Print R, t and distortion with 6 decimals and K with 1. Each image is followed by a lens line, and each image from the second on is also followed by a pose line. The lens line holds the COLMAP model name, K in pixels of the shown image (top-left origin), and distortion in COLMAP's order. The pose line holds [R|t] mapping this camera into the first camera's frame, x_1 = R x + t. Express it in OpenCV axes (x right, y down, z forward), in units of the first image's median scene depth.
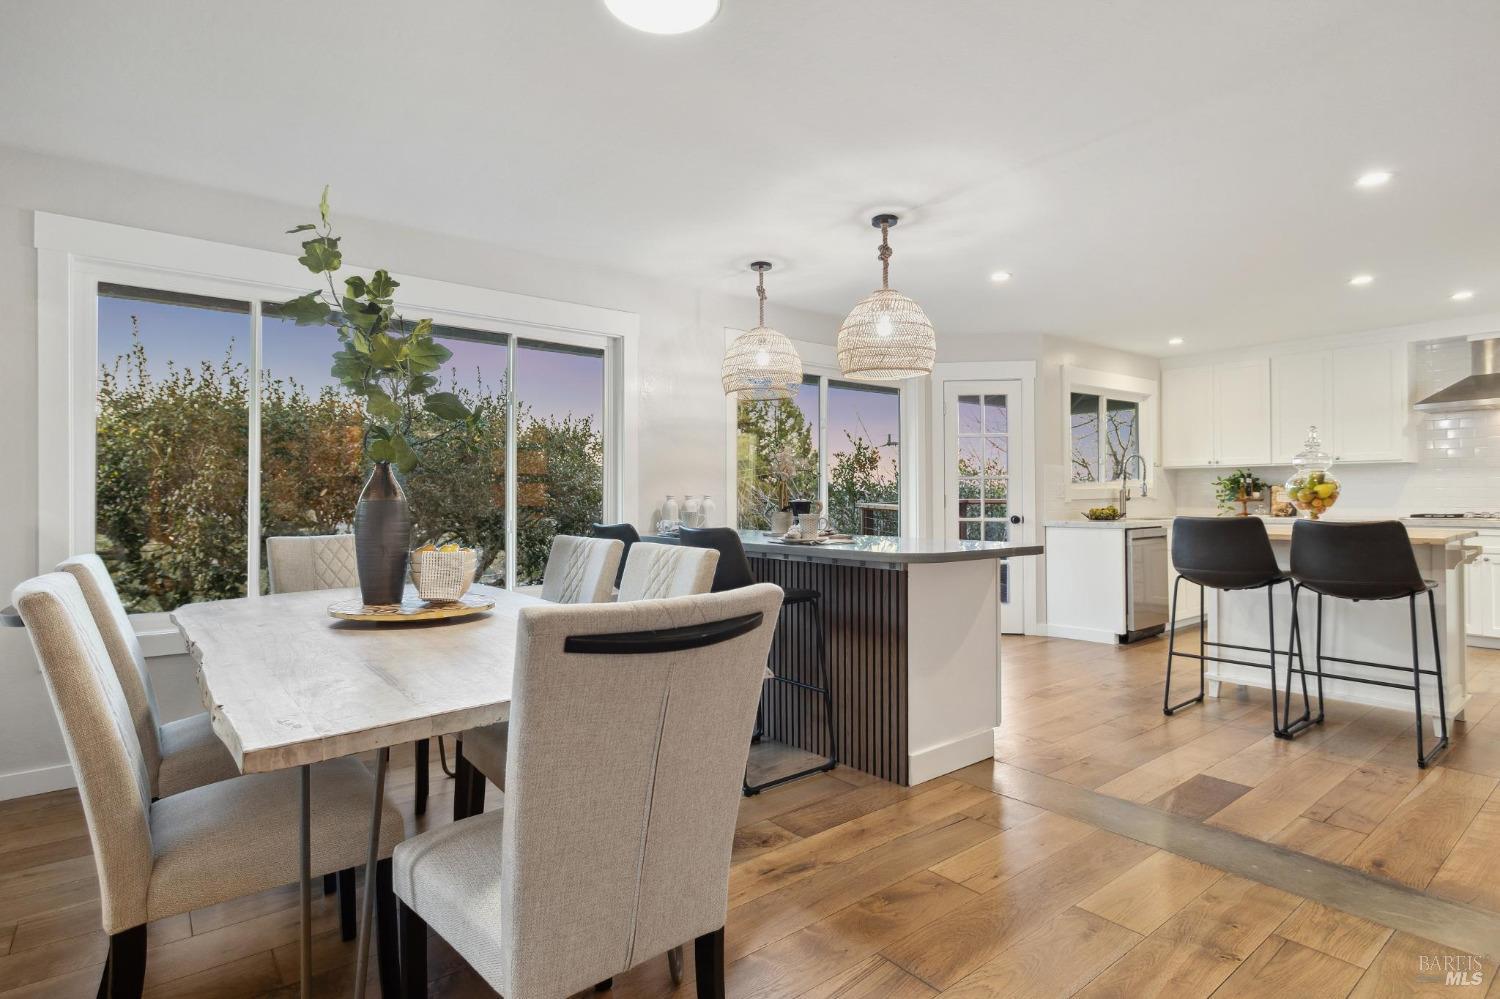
lens RADIAL K [[789.2, 0, 750.0], [0, 789.2, 499.5], [0, 0, 1]] dist [0.023694, -0.000027]
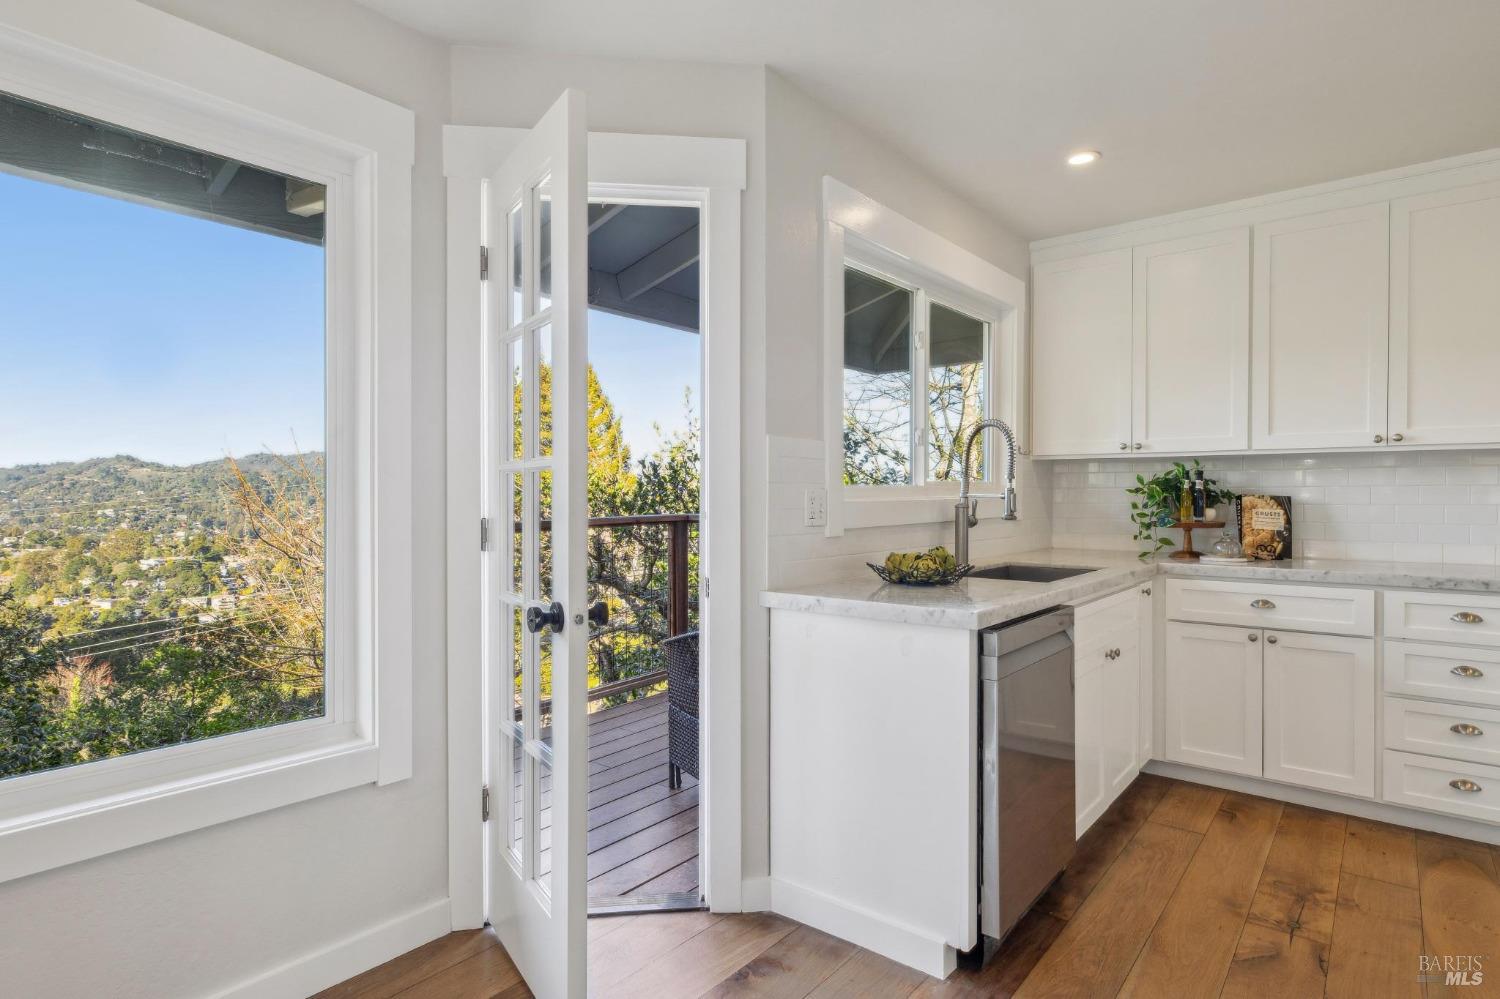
lens RADIAL K [[789.2, 0, 750.0], [0, 789.2, 499.5], [0, 0, 1]] dist [0.023694, -0.000027]
pose [[0.980805, 0.006501, 0.194882, 0.265216], [-0.007083, 0.999972, 0.002291, -0.014063], [-0.194862, -0.003627, 0.980824, 0.583387]]
